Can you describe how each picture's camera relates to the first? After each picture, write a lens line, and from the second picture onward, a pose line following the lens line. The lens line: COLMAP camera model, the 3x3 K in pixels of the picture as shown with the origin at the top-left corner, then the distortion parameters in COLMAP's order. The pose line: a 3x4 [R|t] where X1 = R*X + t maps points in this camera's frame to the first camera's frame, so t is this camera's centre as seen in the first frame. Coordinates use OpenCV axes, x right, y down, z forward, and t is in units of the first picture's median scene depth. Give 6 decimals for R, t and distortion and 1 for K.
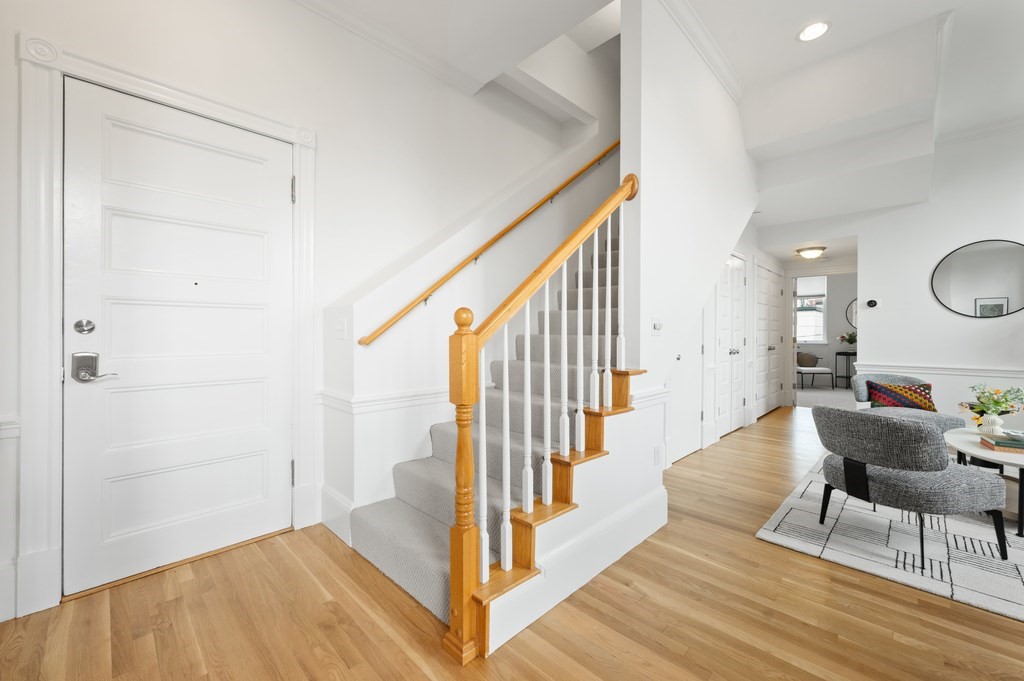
lens RADIAL K [[410.0, 0, 512.8], [0, 410.0, 337.5], [0, 0, 1]] dist [-0.000371, -0.000423]
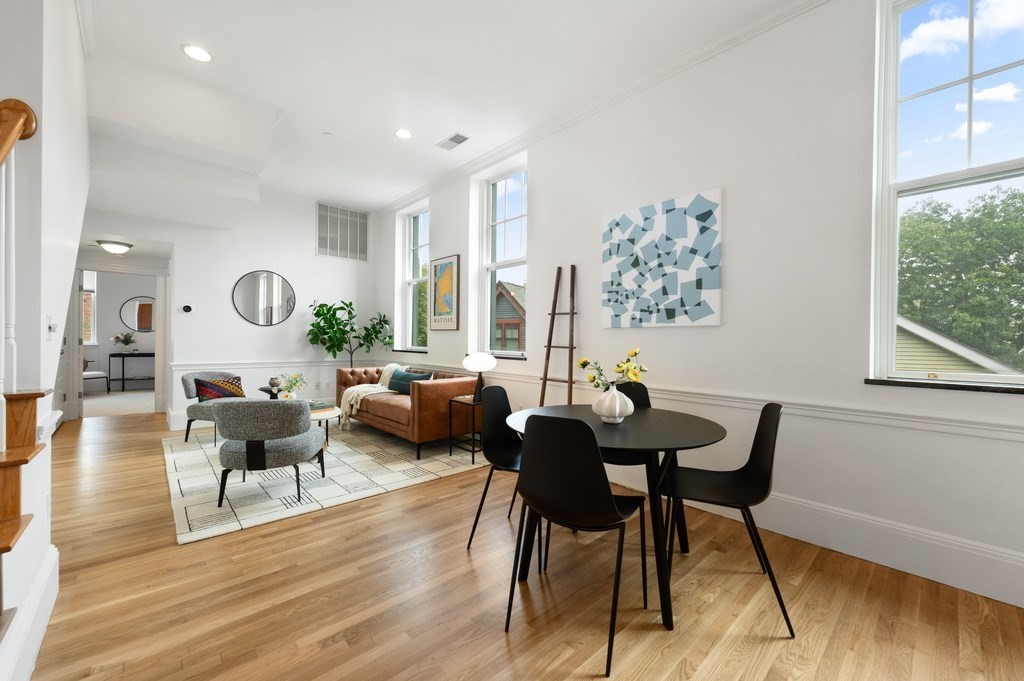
lens RADIAL K [[406.0, 0, 509.6], [0, 406.0, 343.5], [0, 0, 1]] dist [-0.001447, 0.000109]
pose [[0.050905, -0.009716, 0.998656, -0.339680], [-0.006590, 0.999928, 0.010064, -0.012378], [-0.998682, -0.007094, 0.050837, 0.161066]]
